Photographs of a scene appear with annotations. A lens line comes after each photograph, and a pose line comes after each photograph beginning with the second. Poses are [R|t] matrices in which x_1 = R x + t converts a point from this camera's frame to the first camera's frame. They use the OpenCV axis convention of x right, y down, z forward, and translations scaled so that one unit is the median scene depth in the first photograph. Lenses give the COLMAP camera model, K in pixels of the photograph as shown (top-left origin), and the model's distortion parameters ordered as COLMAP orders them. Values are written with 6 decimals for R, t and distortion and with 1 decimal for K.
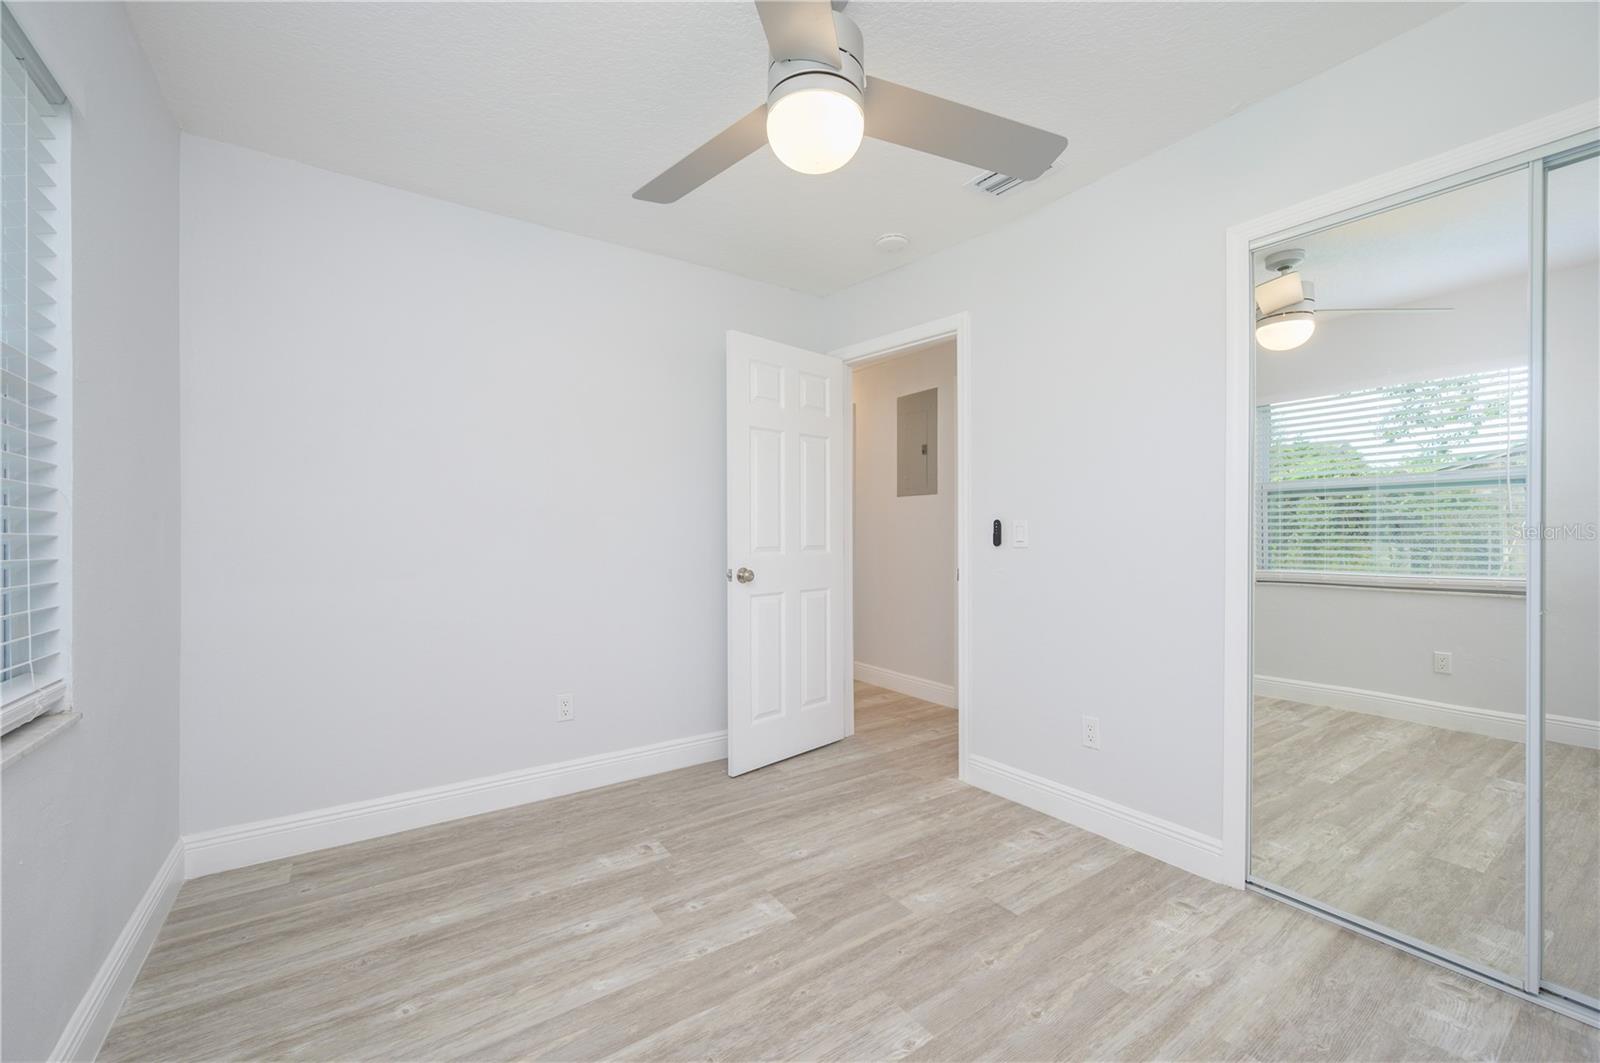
lens RADIAL K [[639.5, 0, 808.9], [0, 639.5, 530.8], [0, 0, 1]] dist [-0.000053, -0.000061]
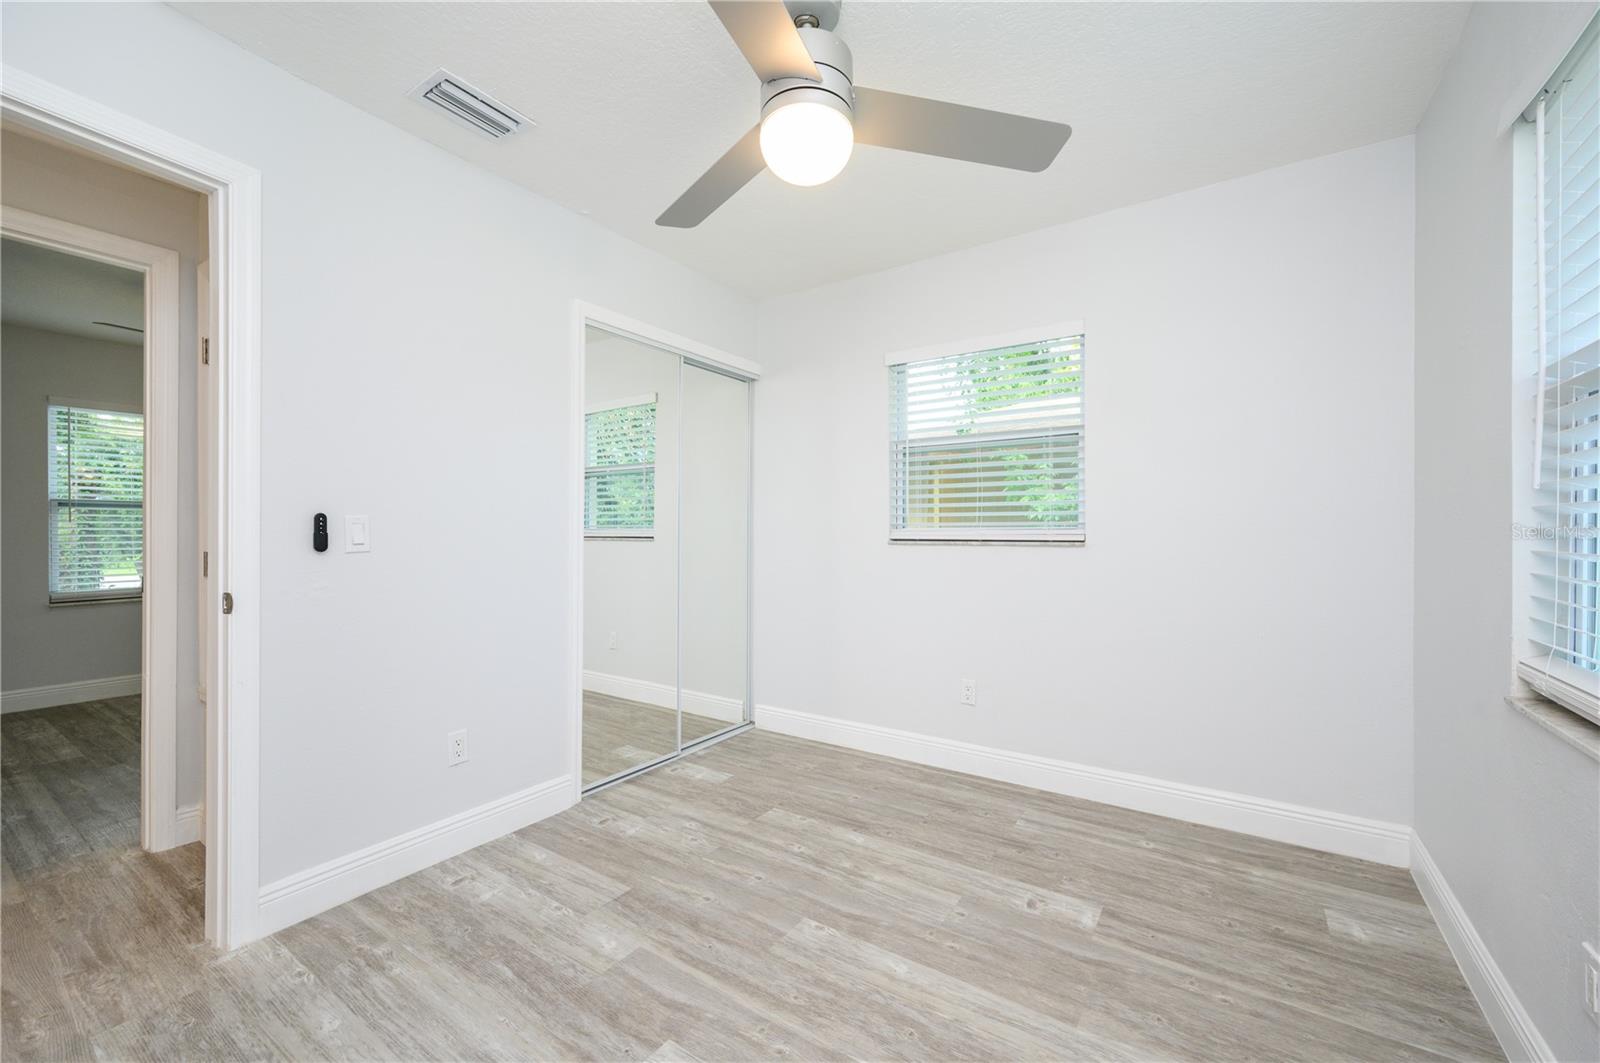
lens RADIAL K [[635.3, 0, 799.4], [0, 635.3, 526.8], [0, 0, 1]] dist [-0.000450, -0.000145]
pose [[-0.347530, 0.013186, 0.937576, -0.808571], [0.000240, 0.999902, -0.013973, 0.012765], [-0.937669, -0.004631, -0.347499, 1.159157]]
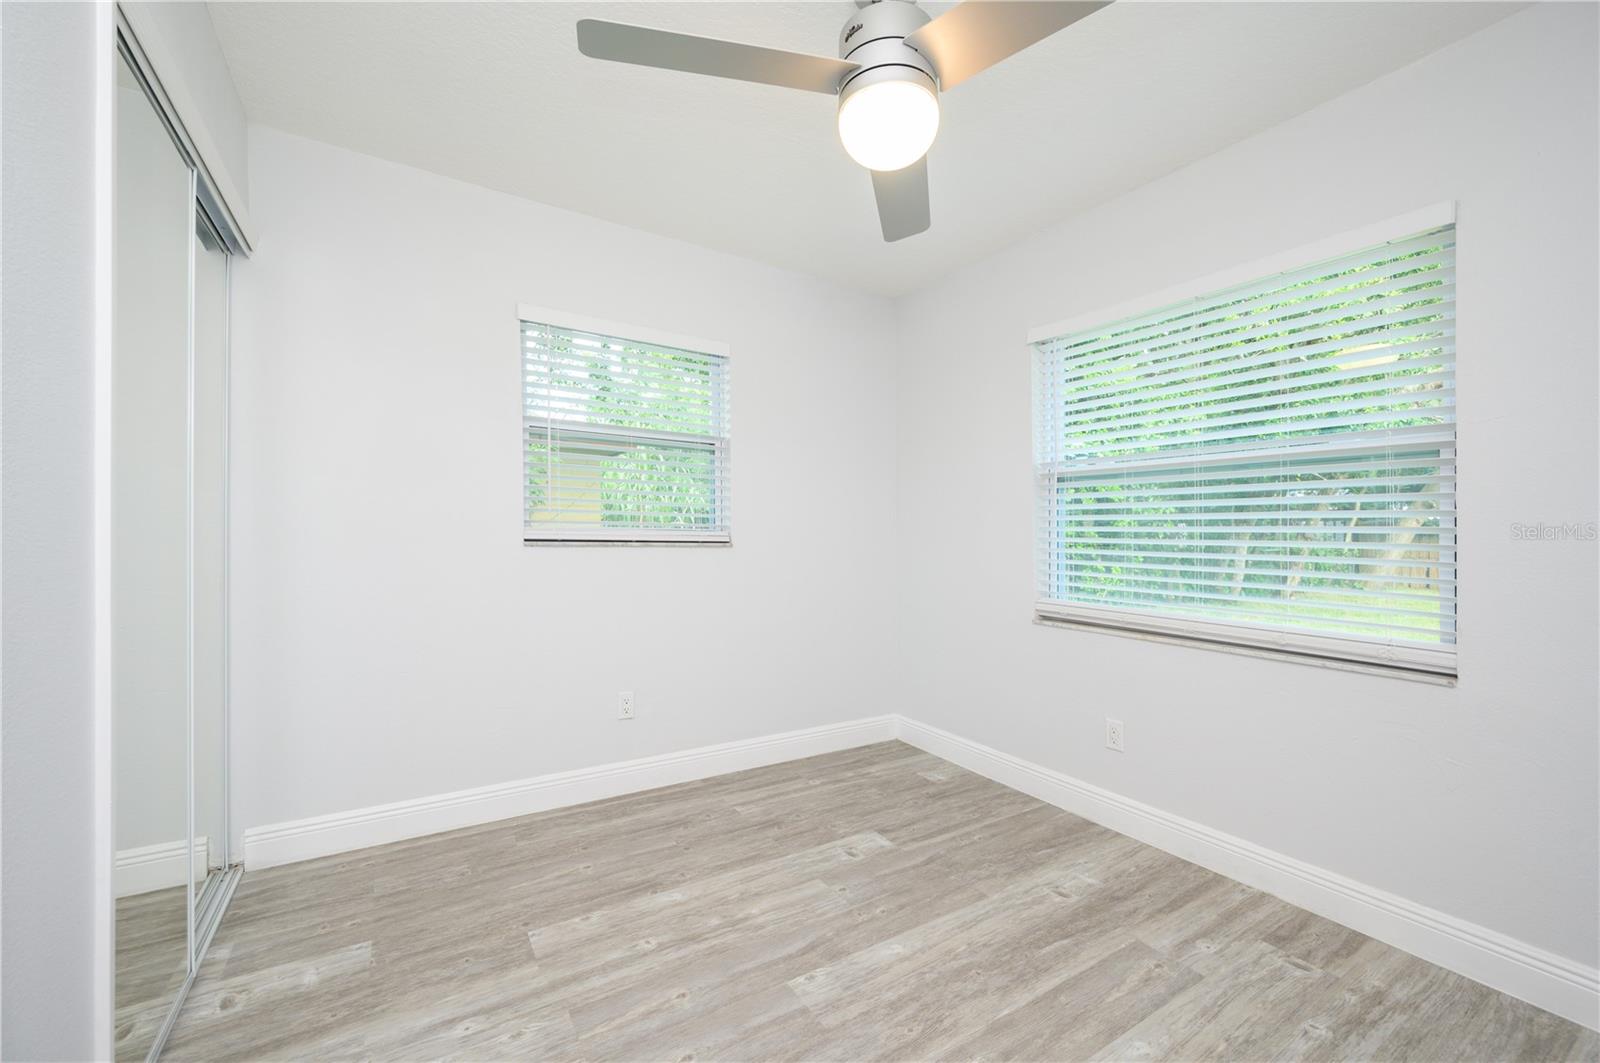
lens RADIAL K [[634.7, 0, 801.6], [0, 634.7, 535.9], [0, 0, 1]] dist [0.000381, -0.000059]
pose [[-0.998223, -0.012314, 0.058306, 0.090473], [-0.012406, 0.999922, -0.001214, 0.005460], [-0.058287, -0.001935, -0.998298, 1.676076]]
